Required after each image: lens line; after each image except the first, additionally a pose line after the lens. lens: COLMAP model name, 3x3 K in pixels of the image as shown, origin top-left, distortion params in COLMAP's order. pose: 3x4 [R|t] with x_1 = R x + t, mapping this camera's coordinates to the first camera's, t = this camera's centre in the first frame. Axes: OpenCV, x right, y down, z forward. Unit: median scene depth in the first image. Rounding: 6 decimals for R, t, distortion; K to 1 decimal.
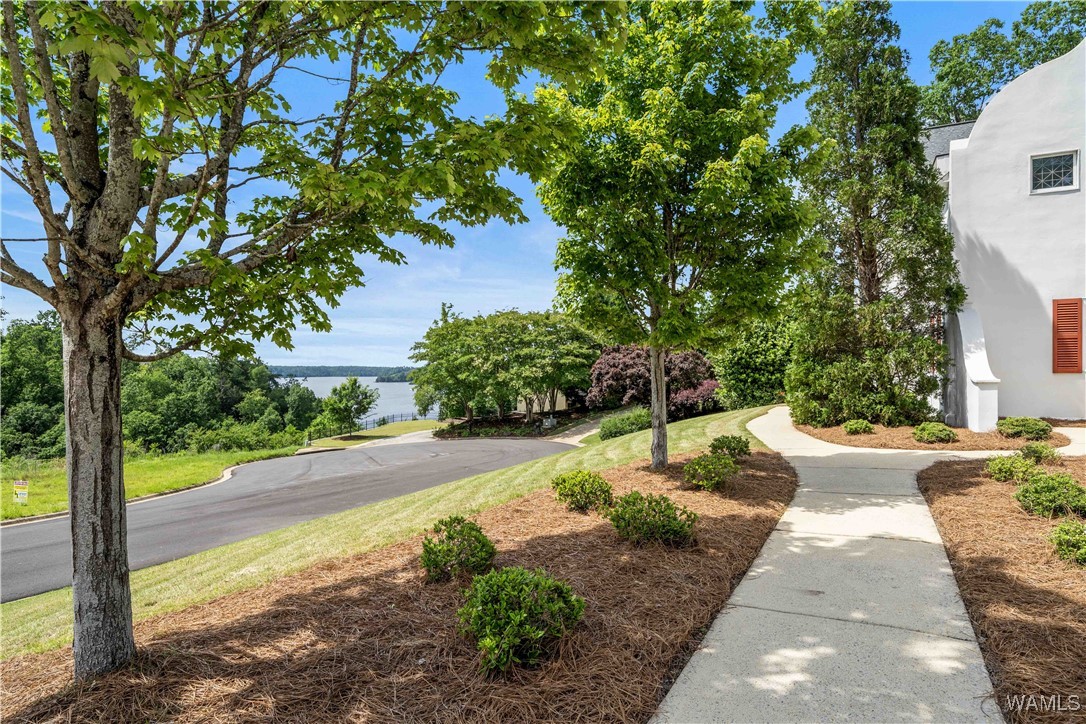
lens RADIAL K [[588.3, 0, 539.8], [0, 588.3, 385.0], [0, 0, 1]] dist [0.003978, -0.000439]
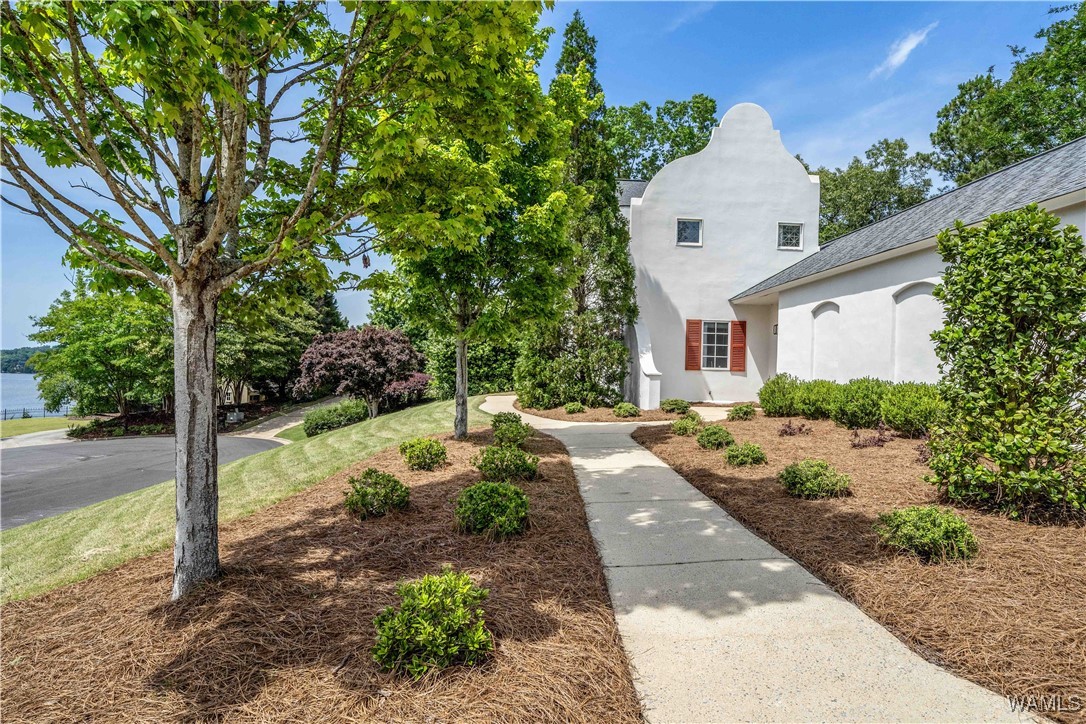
lens RADIAL K [[588.3, 0, 539.8], [0, 588.3, 385.0], [0, 0, 1]] dist [0.003978, -0.000439]
pose [[0.870665, 0.009731, 0.491781, -0.156951], [-0.015371, 0.999854, 0.007429, 0.011723], [-0.491637, -0.014027, 0.870687, -0.088020]]
